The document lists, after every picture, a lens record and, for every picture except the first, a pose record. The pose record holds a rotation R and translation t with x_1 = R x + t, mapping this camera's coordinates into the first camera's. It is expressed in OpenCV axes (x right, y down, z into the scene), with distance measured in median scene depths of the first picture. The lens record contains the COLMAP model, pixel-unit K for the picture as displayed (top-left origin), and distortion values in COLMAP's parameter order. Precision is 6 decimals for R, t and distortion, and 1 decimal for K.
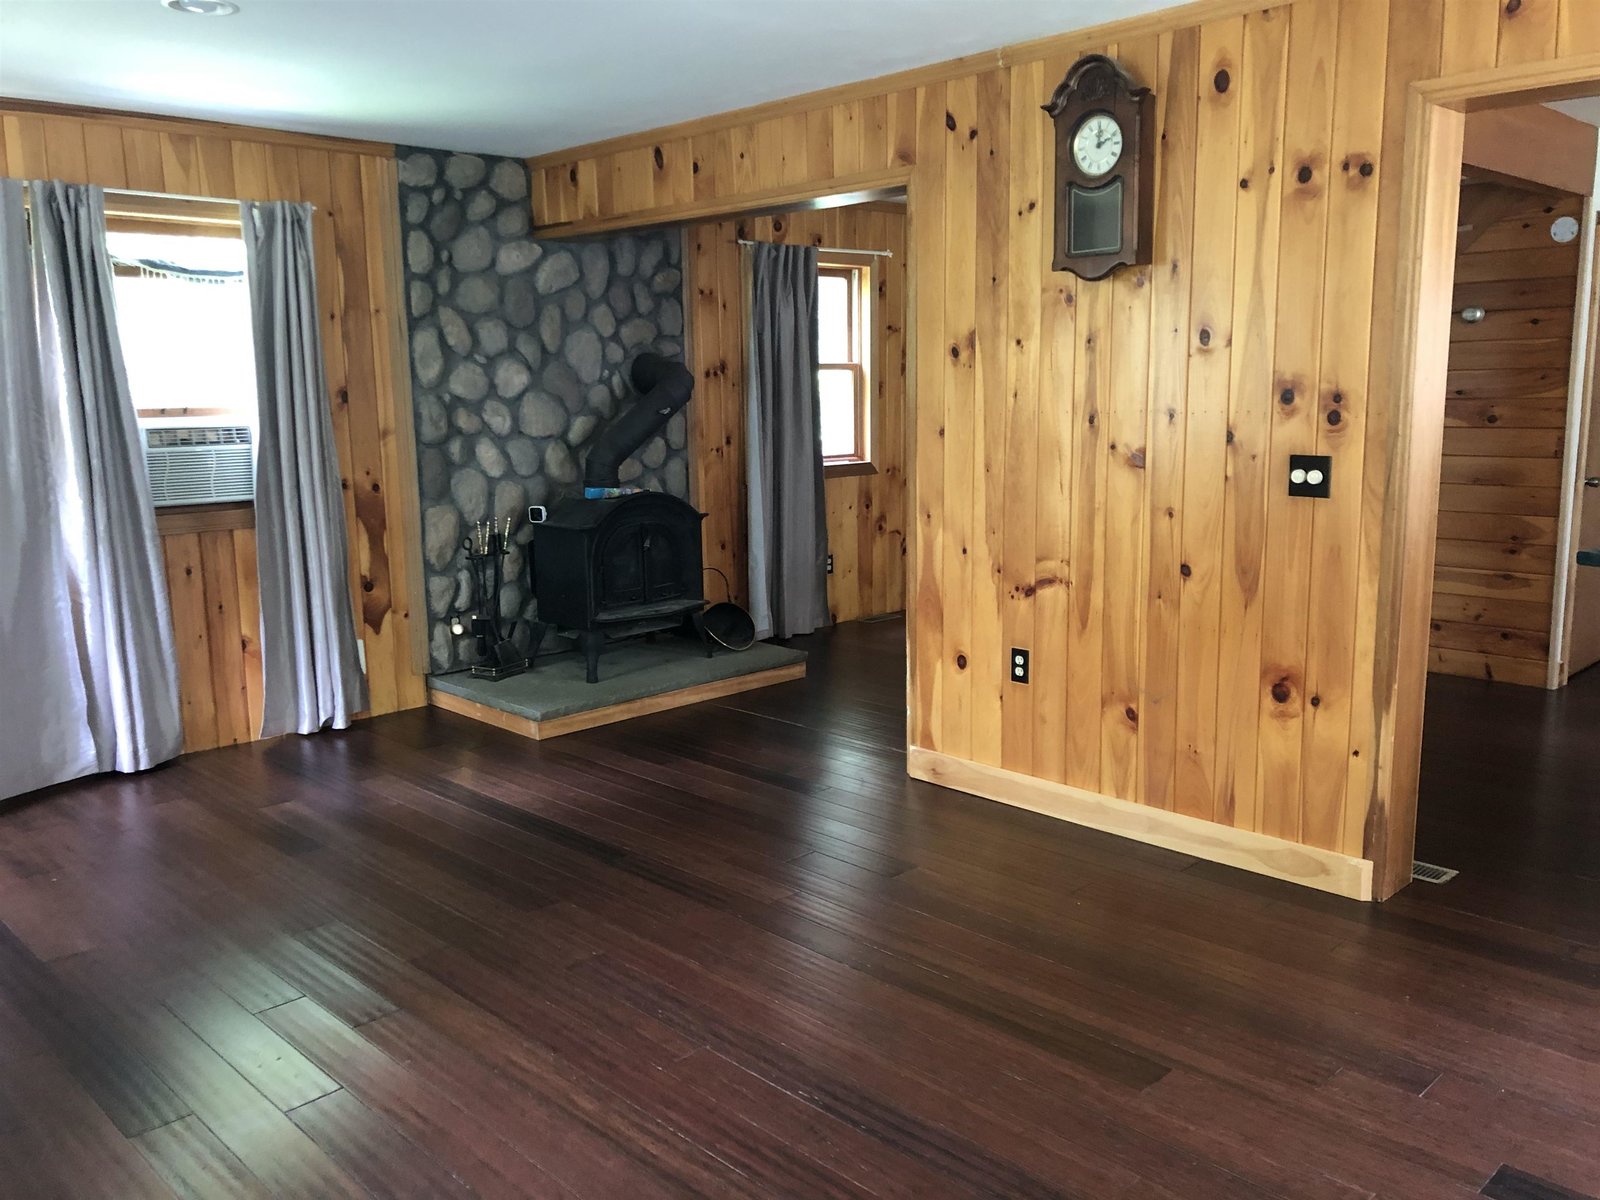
lens RADIAL K [[1316.1, 0, 803.9], [0, 1316.1, 616.1], [0, 0, 1]] dist [0.014531, -0.013790]
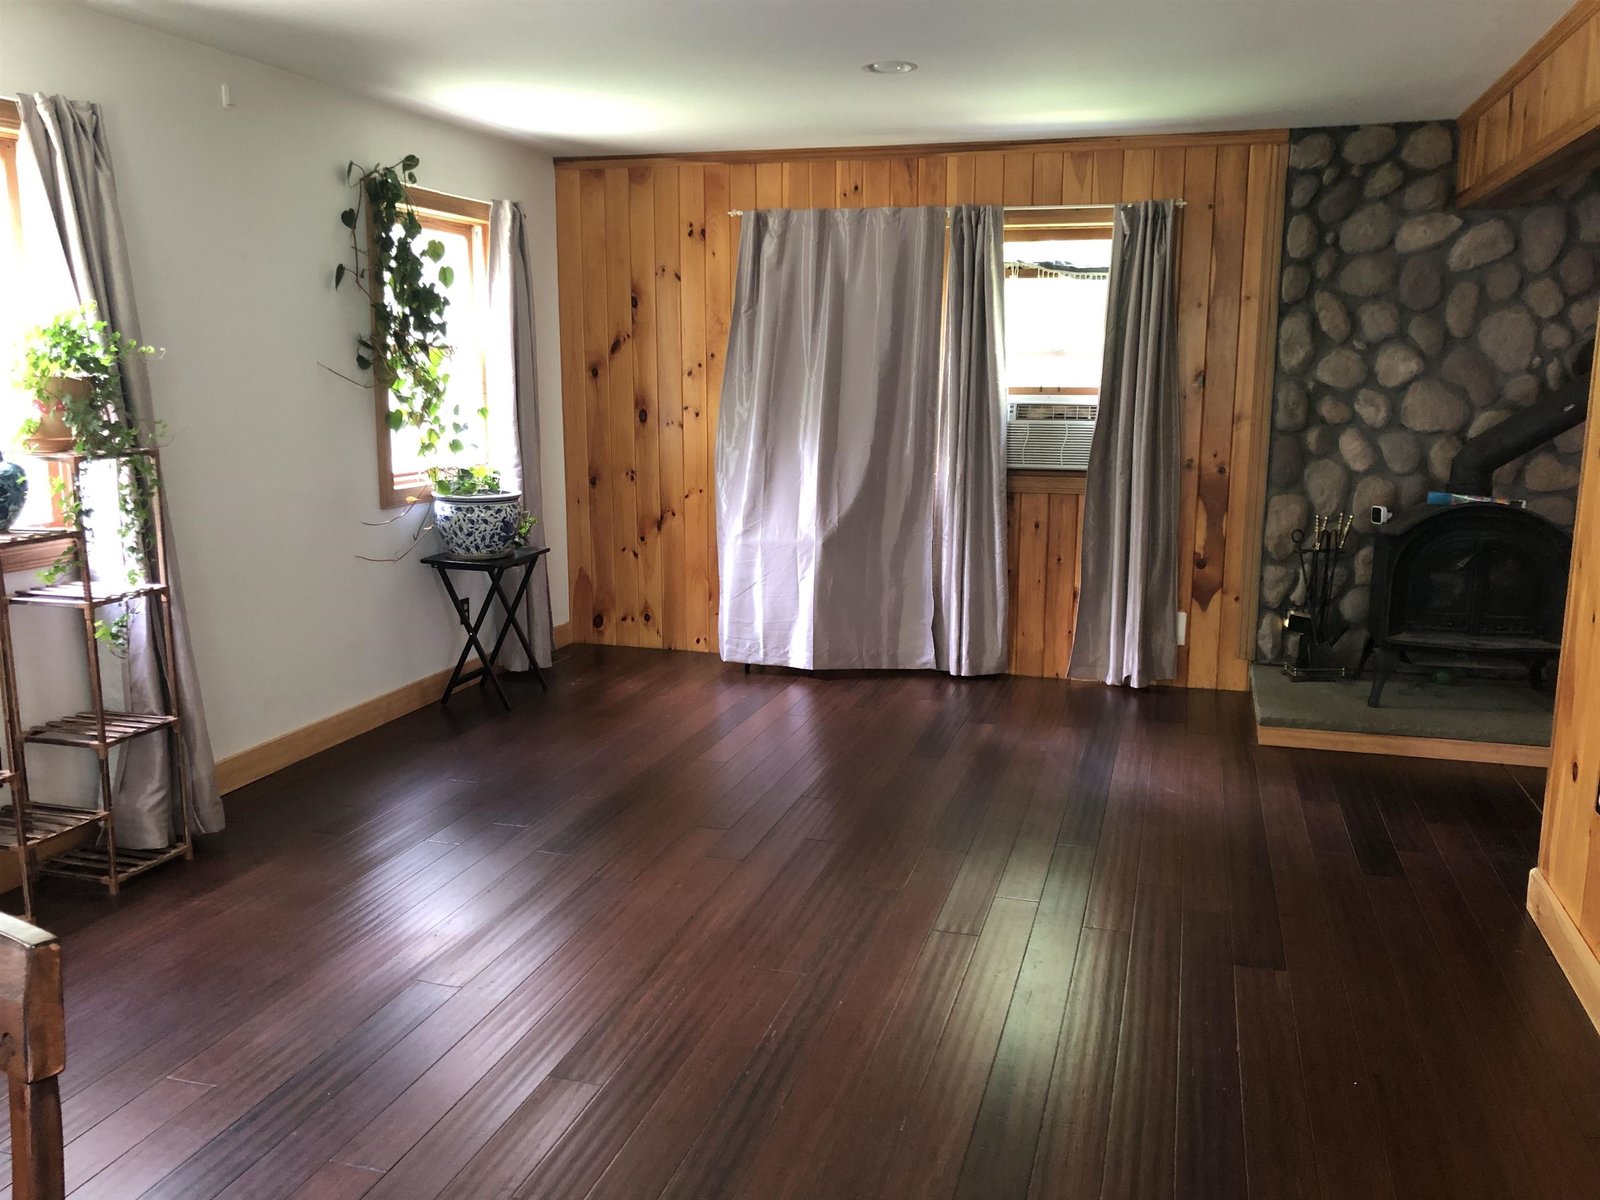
lens RADIAL K [[1316.1, 0, 803.9], [0, 1316.1, 616.1], [0, 0, 1]] dist [0.014531, -0.013790]
pose [[0.479762, 0.182749, -0.858155, 0.412291], [-0.165082, 0.979402, 0.116278, -0.050248], [0.861728, 0.085880, 0.500049, 0.206555]]
